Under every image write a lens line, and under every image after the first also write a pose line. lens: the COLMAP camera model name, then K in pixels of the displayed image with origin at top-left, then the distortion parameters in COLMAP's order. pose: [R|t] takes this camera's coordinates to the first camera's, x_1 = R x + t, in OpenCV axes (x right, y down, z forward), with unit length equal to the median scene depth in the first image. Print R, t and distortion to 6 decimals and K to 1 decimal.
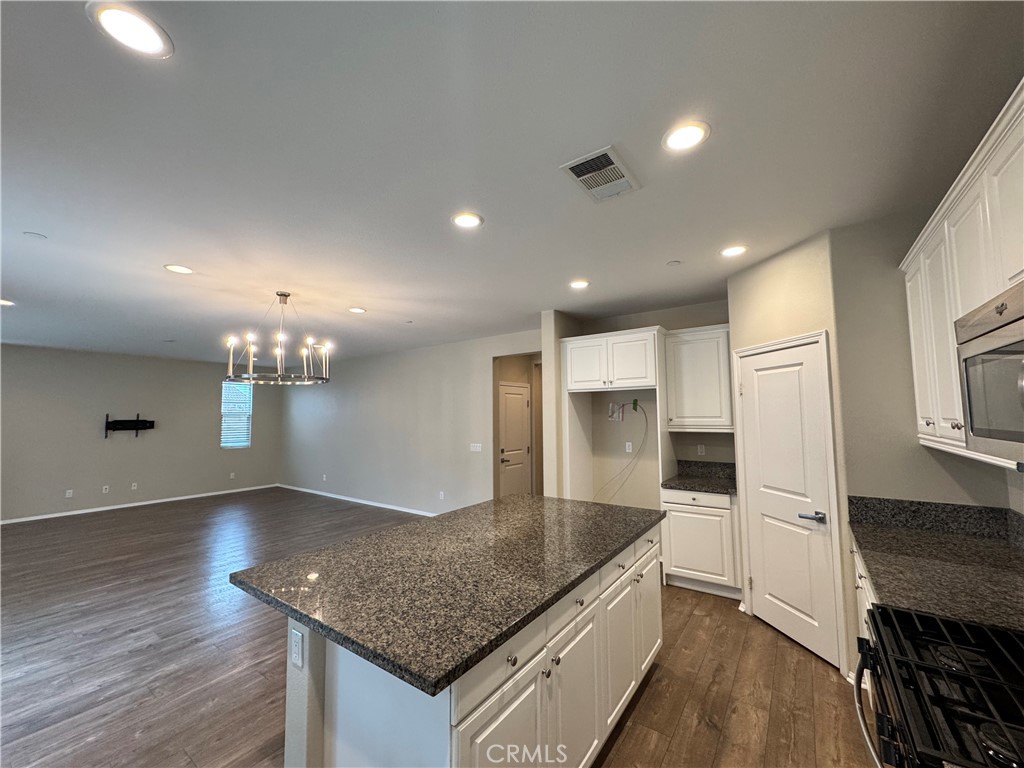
lens RADIAL K [[407.7, 0, 511.0], [0, 407.7, 381.7], [0, 0, 1]] dist [-0.000108, 0.000340]
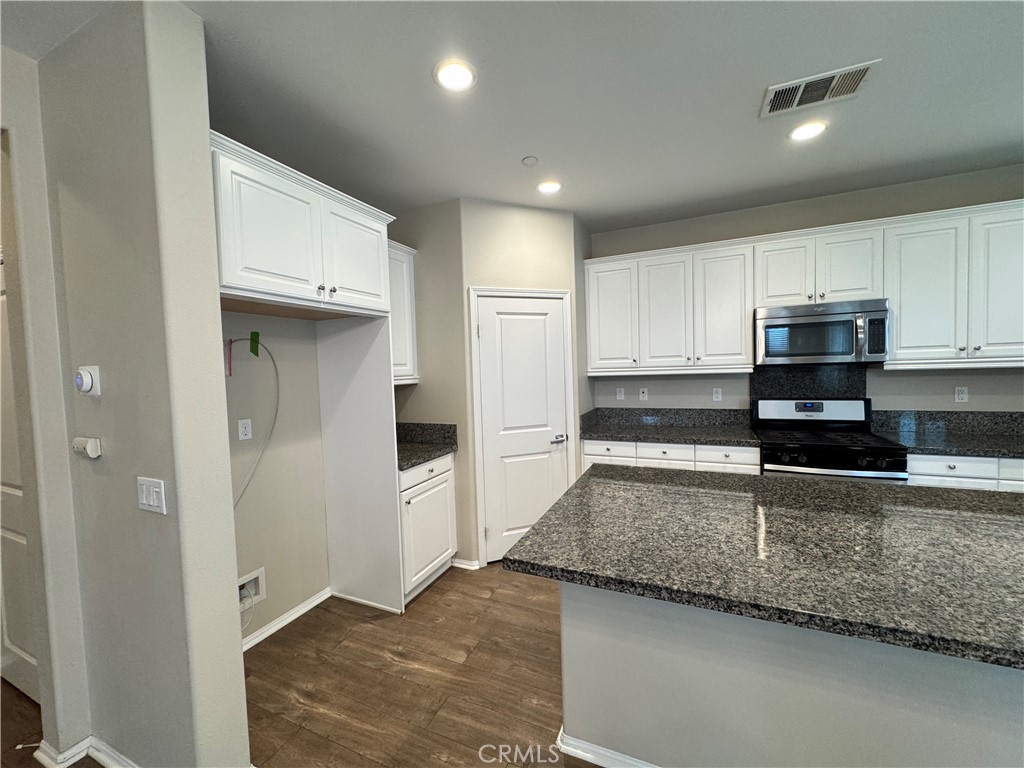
lens RADIAL K [[407.7, 0, 510.6], [0, 407.7, 385.5], [0, 0, 1]] dist [-0.000108, 0.000340]
pose [[-0.207634, -0.027786, 0.977812, -0.419897], [-0.045034, 0.998808, 0.018820, 0.144398], [-0.977169, -0.040127, -0.208638, 1.353801]]
